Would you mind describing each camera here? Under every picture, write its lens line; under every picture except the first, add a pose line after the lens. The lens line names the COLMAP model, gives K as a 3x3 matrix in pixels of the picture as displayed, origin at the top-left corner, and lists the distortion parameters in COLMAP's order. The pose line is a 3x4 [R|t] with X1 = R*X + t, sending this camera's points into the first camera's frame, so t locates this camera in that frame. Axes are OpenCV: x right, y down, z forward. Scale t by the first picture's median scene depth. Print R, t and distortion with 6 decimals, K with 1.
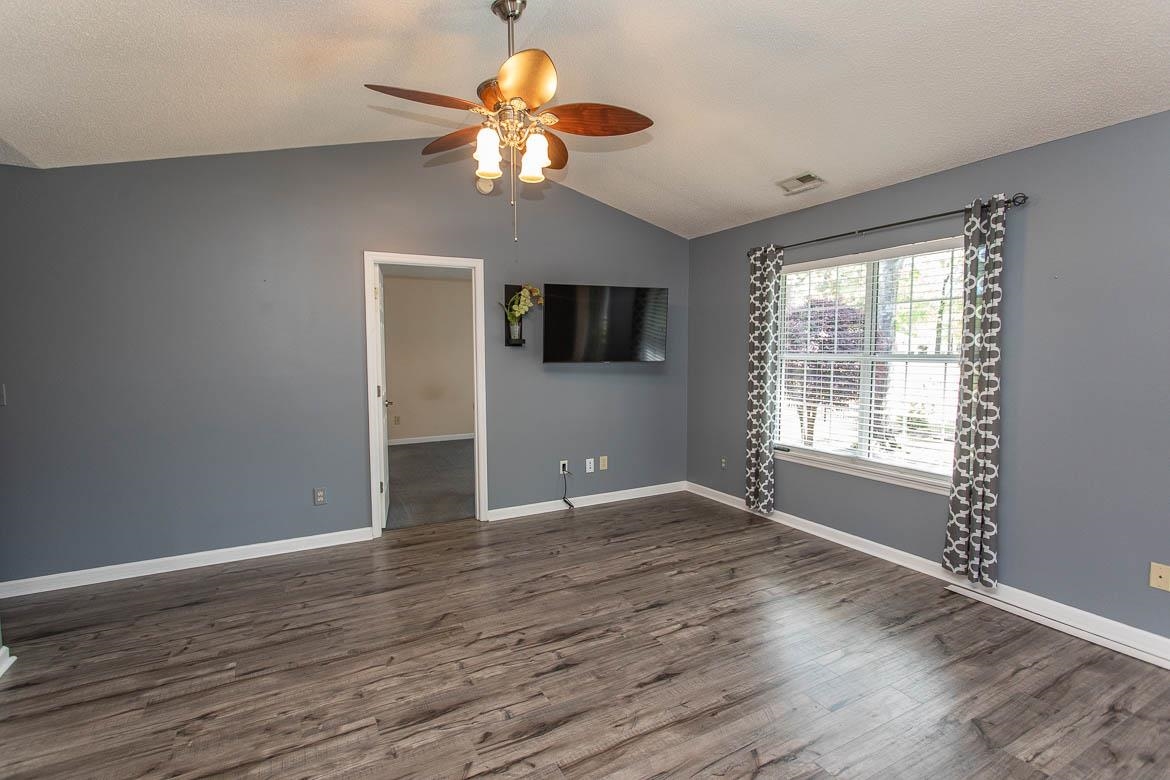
lens RADIAL K [[549.9, 0, 582.7], [0, 549.9, 384.7], [0, 0, 1]] dist [0.002251, 0.001519]
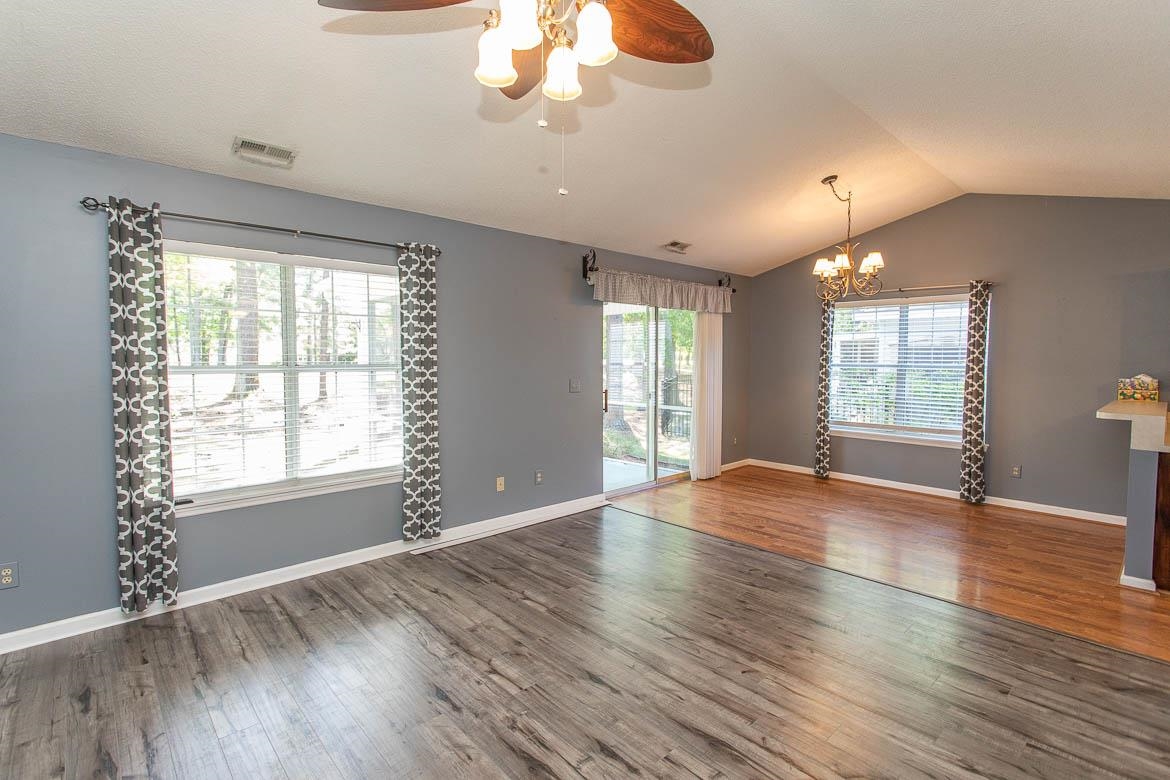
lens RADIAL K [[549.9, 0, 583.0], [0, 549.9, 387.8], [0, 0, 1]] dist [0.002251, 0.001519]
pose [[-0.247816, -0.052645, 0.967376, -0.509323], [0.064217, 0.995434, 0.070623, -0.052888], [-0.966676, 0.079623, -0.243304, 0.773362]]
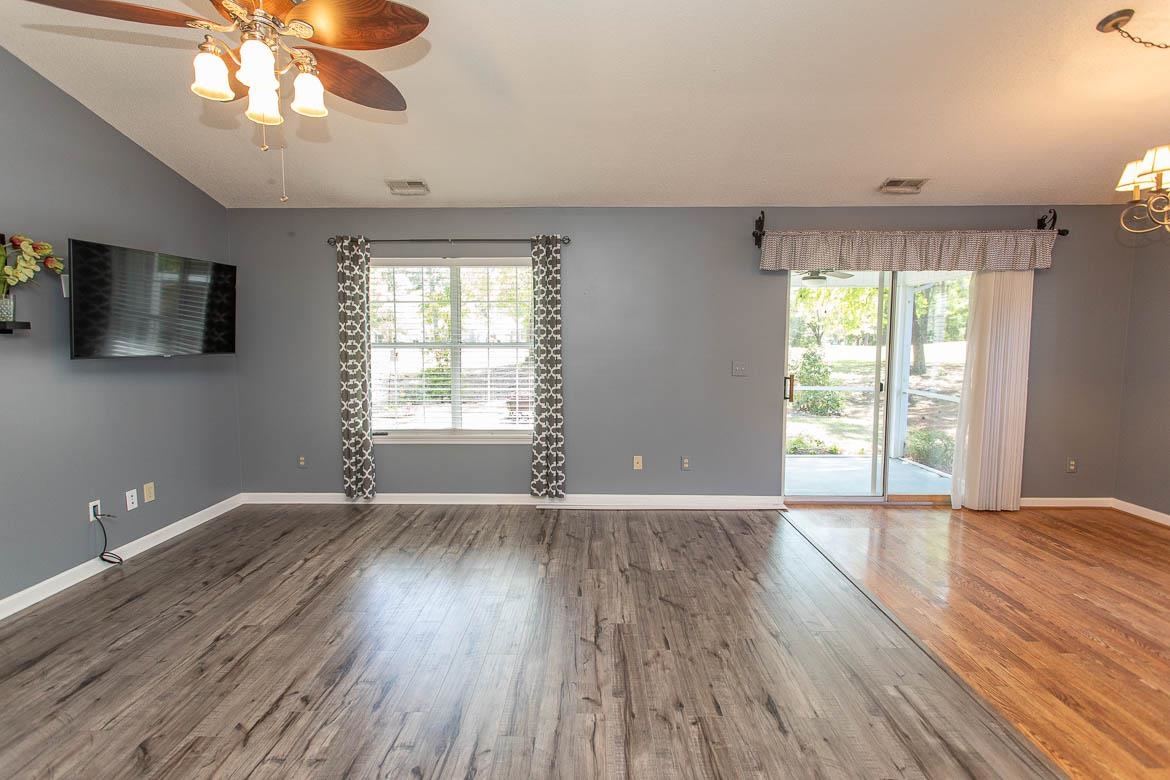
lens RADIAL K [[549.9, 0, 581.3], [0, 549.9, 385.0], [0, 0, 1]] dist [0.002251, 0.001519]
pose [[0.493171, -0.071546, 0.866985, -0.410951], [0.056915, 0.997131, 0.049910, -0.007647], [-0.868069, 0.024730, 0.495828, 0.167480]]
